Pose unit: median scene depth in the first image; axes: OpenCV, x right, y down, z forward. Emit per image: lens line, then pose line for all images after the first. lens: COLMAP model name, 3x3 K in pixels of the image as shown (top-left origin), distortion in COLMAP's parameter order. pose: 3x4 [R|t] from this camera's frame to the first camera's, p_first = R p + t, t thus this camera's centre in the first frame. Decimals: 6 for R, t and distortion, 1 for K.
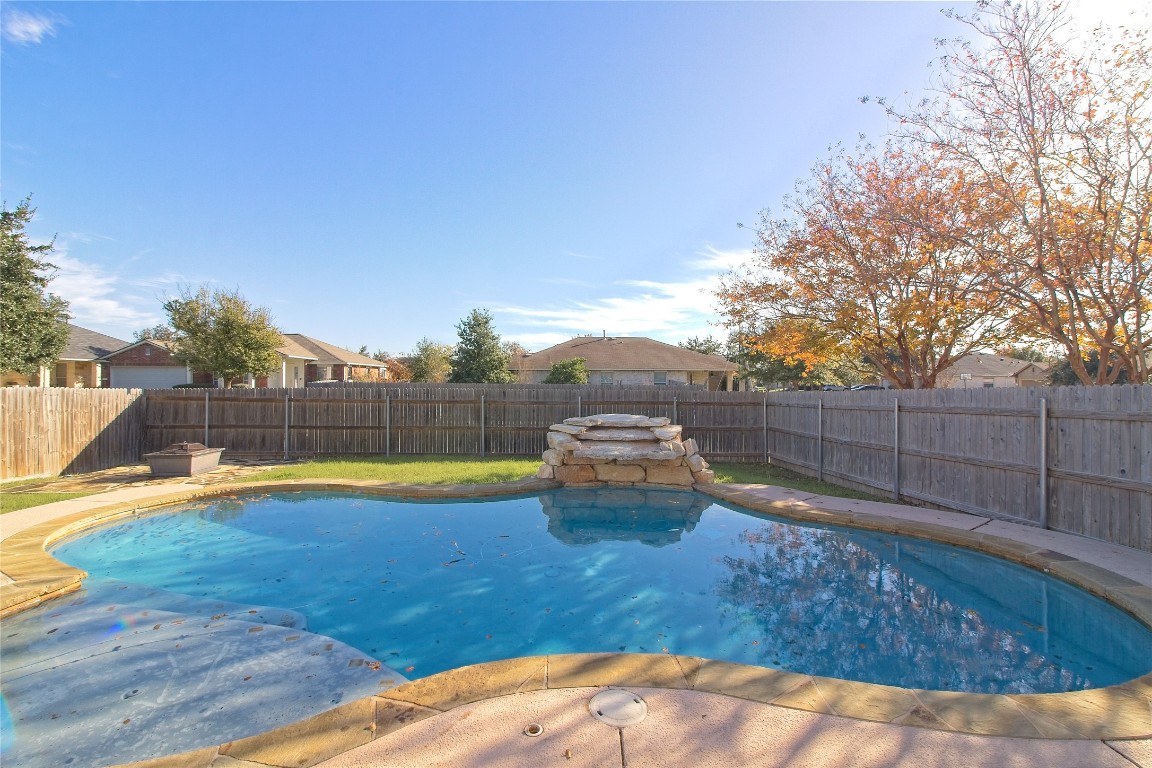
lens RADIAL K [[530.9, 0, 573.3], [0, 530.9, 383.7], [0, 0, 1]] dist [-0.011170, 0.009343]
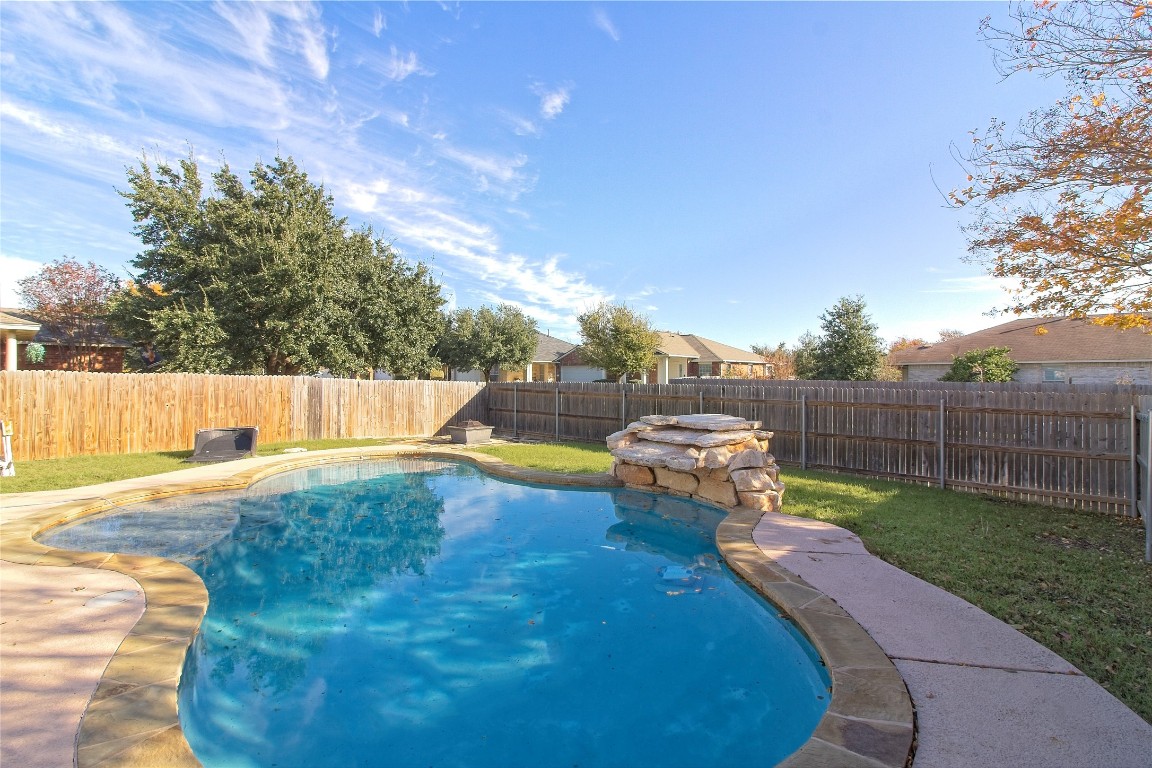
lens RADIAL K [[530.9, 0, 568.1], [0, 530.9, 380.6], [0, 0, 1]] dist [-0.011170, 0.009343]
pose [[0.708535, 0.006786, -0.705643, 0.335958], [-0.006467, 0.999974, 0.003123, -0.000001], [0.705646, 0.002350, 0.708561, 0.141455]]
